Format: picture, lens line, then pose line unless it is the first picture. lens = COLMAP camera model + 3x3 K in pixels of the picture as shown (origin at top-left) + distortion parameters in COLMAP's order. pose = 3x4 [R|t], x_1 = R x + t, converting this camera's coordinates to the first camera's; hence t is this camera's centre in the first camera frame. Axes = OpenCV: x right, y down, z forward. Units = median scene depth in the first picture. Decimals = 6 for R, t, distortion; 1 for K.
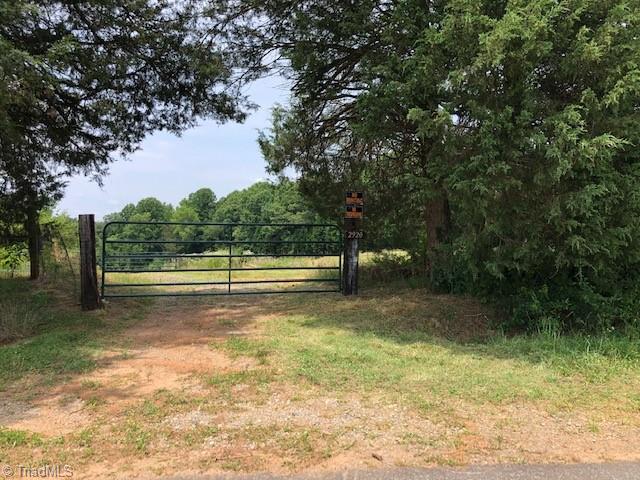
lens RADIAL K [[526.6, 0, 320.0], [0, 526.6, 240.0], [0, 0, 1]] dist [0.018263, 0.002966]
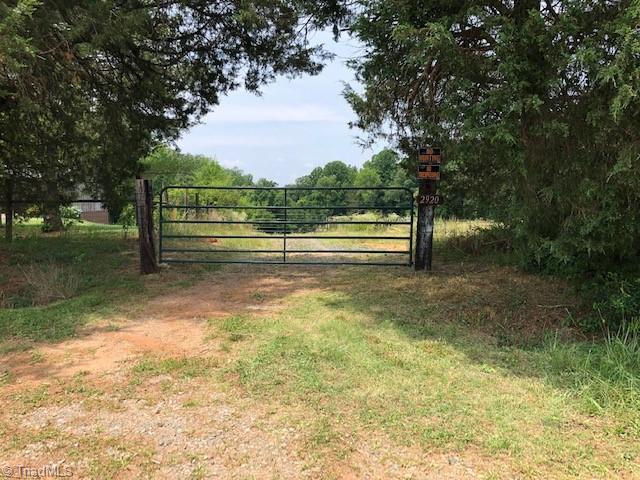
lens RADIAL K [[526.6, 0, 320.0], [0, 526.6, 240.0], [0, 0, 1]] dist [0.018263, 0.002966]
pose [[0.938103, 0.026428, -0.345347, 0.195487], [-0.001040, 0.997295, 0.073493, -0.007026], [0.346355, -0.068585, 0.935593, 0.145089]]
